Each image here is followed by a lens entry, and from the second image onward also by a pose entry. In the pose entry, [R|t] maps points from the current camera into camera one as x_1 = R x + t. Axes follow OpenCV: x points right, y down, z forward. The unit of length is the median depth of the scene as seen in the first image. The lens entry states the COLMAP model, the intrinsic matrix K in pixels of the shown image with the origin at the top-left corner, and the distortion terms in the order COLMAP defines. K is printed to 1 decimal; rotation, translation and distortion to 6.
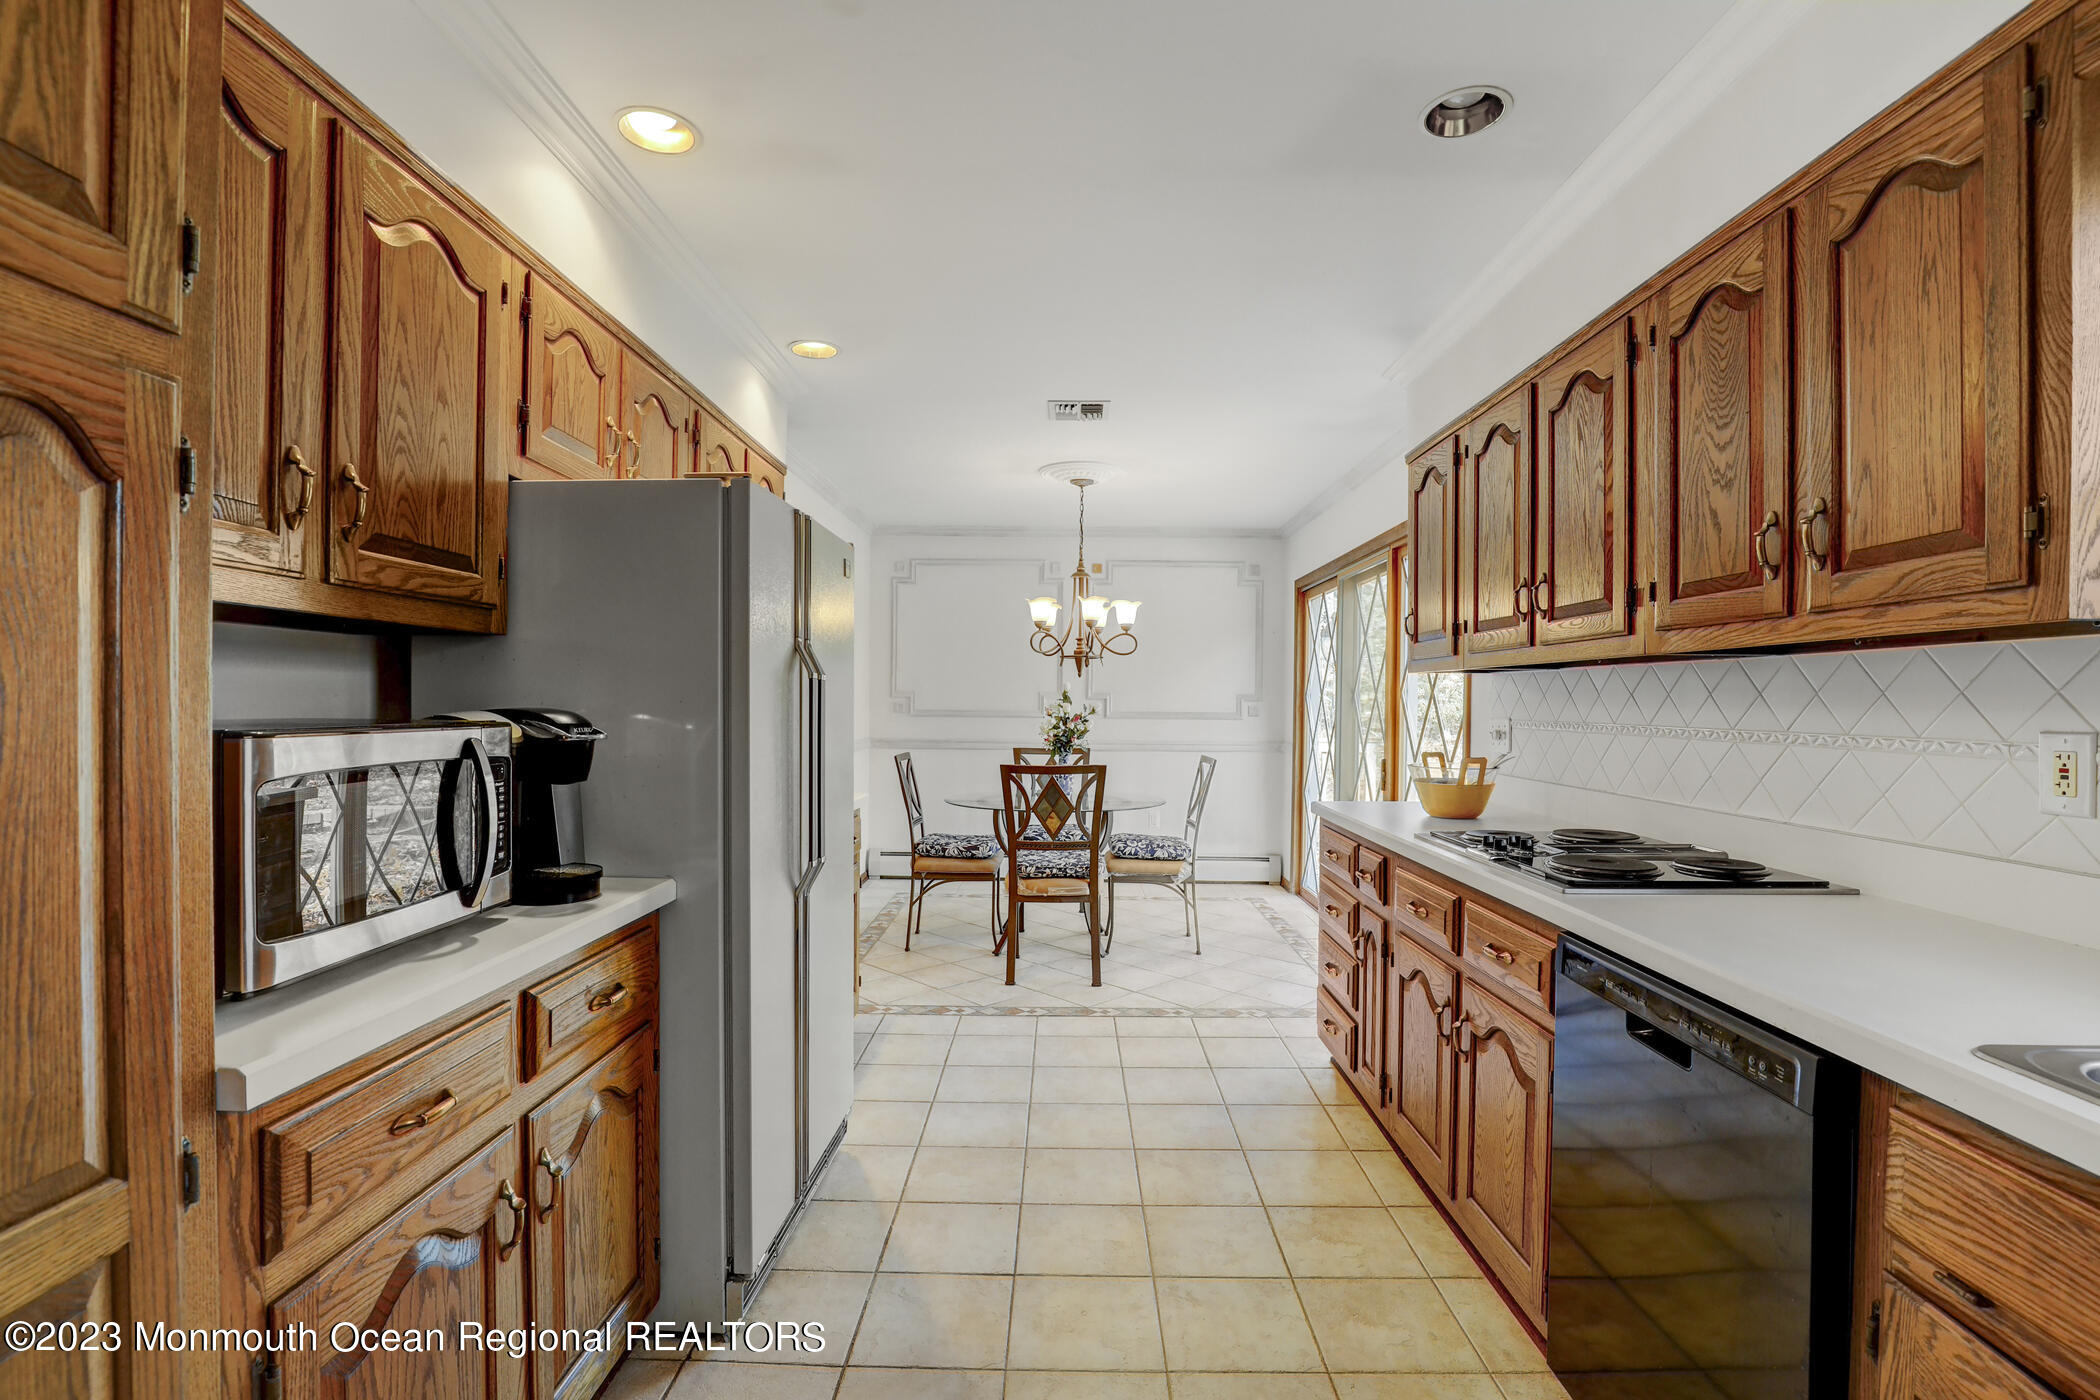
lens RADIAL K [[969.3, 0, 1050.2], [0, 969.3, 715.7], [0, 0, 1]] dist [-0.032722, 0.006306]
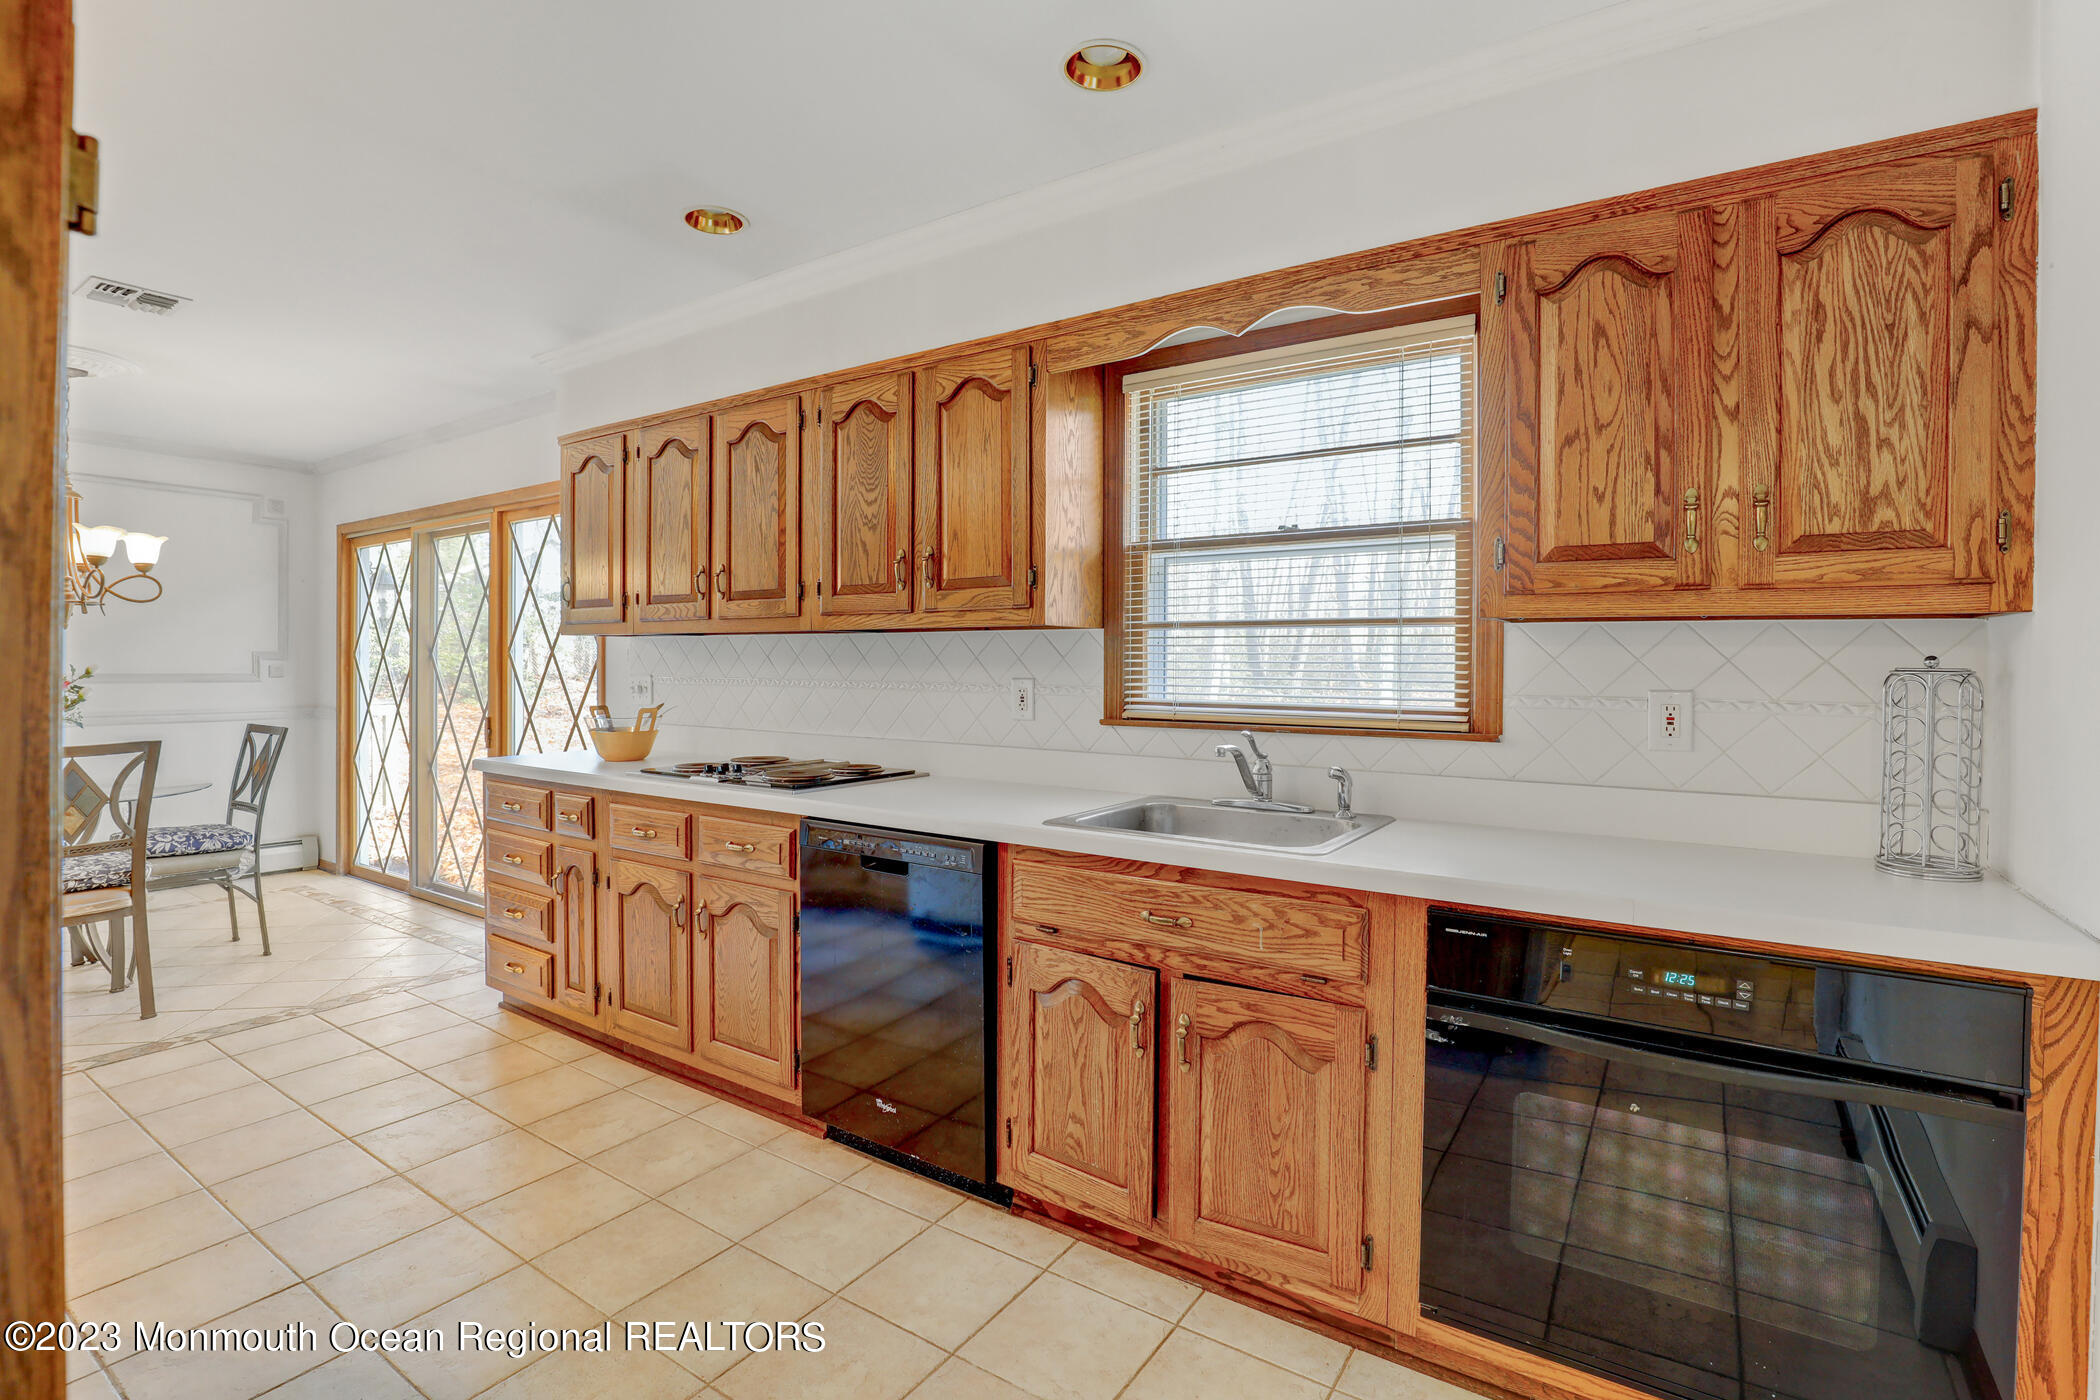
lens RADIAL K [[969.3, 0, 1066.3], [0, 969.3, 685.0], [0, 0, 1]] dist [-0.032722, 0.006306]
pose [[0.530799, -0.022111, 0.847209, -0.407908], [0.010740, 0.999755, 0.019364, -0.004897], [-0.847430, -0.001180, 0.530906, -0.111923]]
